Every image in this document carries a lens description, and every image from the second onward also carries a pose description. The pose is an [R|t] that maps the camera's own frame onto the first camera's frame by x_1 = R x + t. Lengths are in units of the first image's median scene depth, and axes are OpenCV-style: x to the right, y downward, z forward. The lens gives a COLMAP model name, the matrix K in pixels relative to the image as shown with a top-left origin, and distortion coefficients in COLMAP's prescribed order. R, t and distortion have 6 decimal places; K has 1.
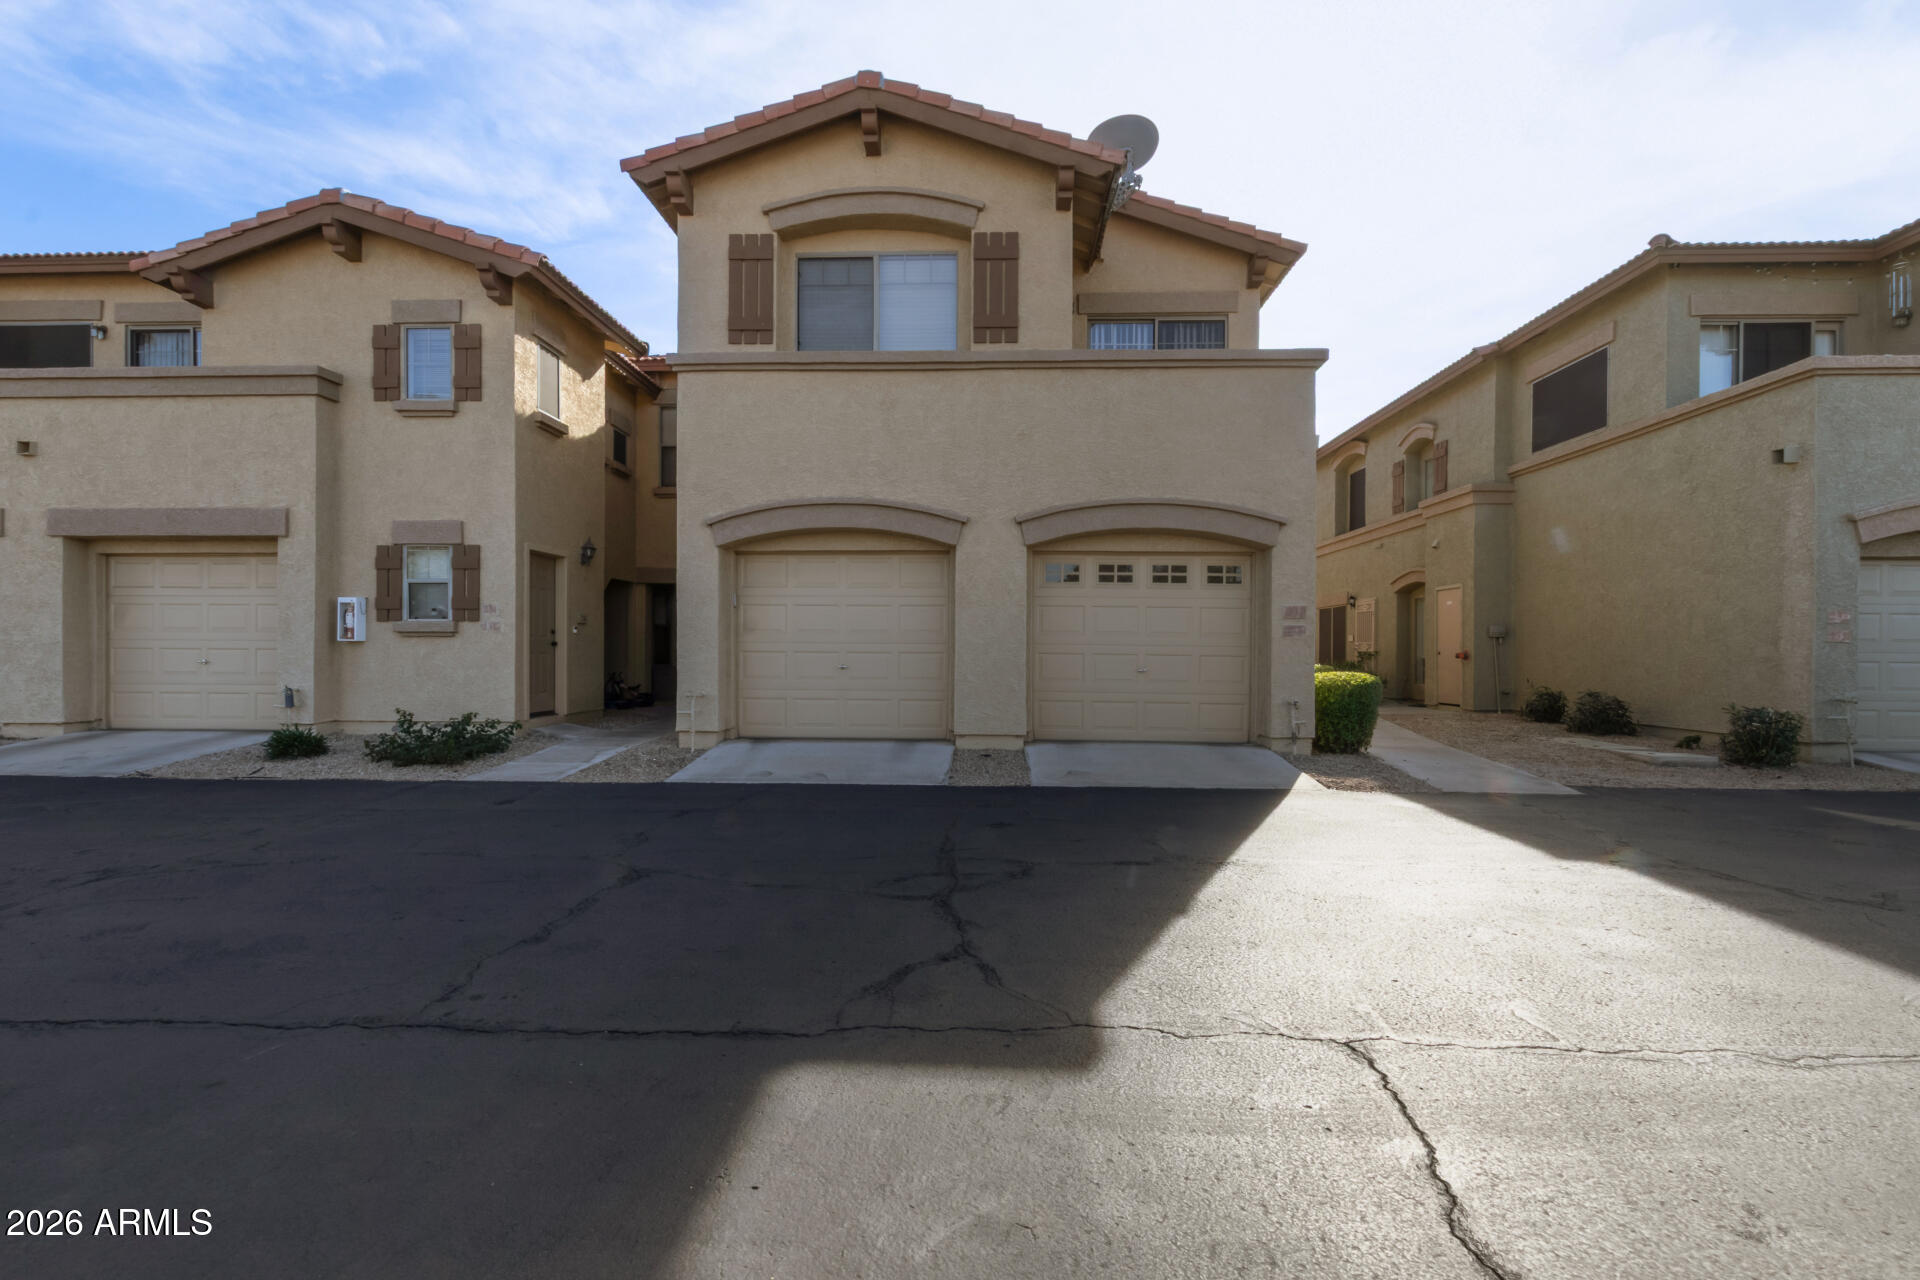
lens RADIAL K [[891.3, 0, 961.4], [0, 891.3, 637.1], [0, 0, 1]] dist [0.004887, -0.000807]
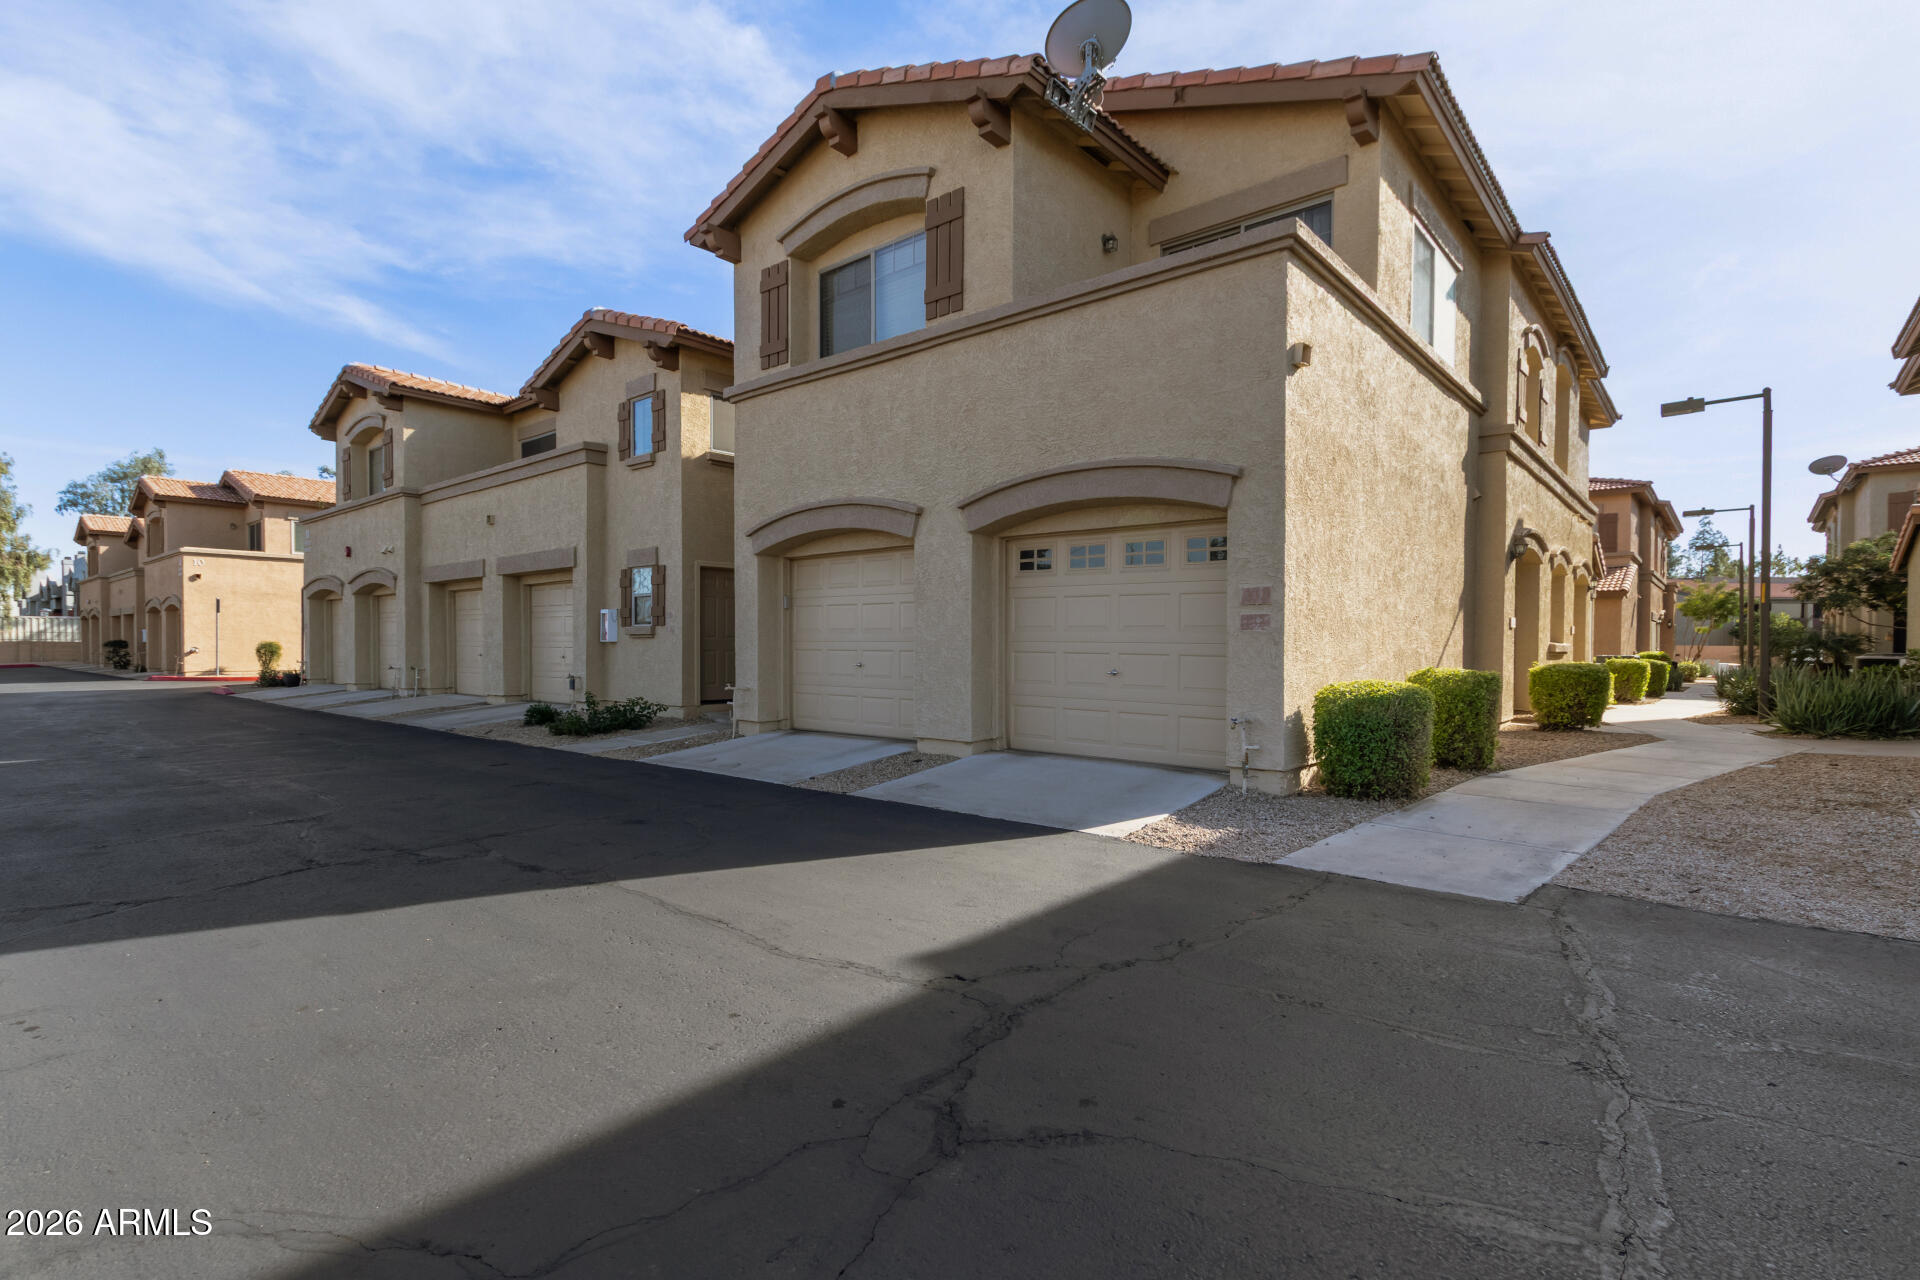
lens RADIAL K [[891.3, 0, 961.4], [0, 891.3, 637.1], [0, 0, 1]] dist [0.004887, -0.000807]
pose [[0.796033, -0.008085, -0.605199, 0.583868], [0.011986, 0.999925, 0.002406, 0.000791], [0.605135, -0.009169, 0.796070, 0.263732]]
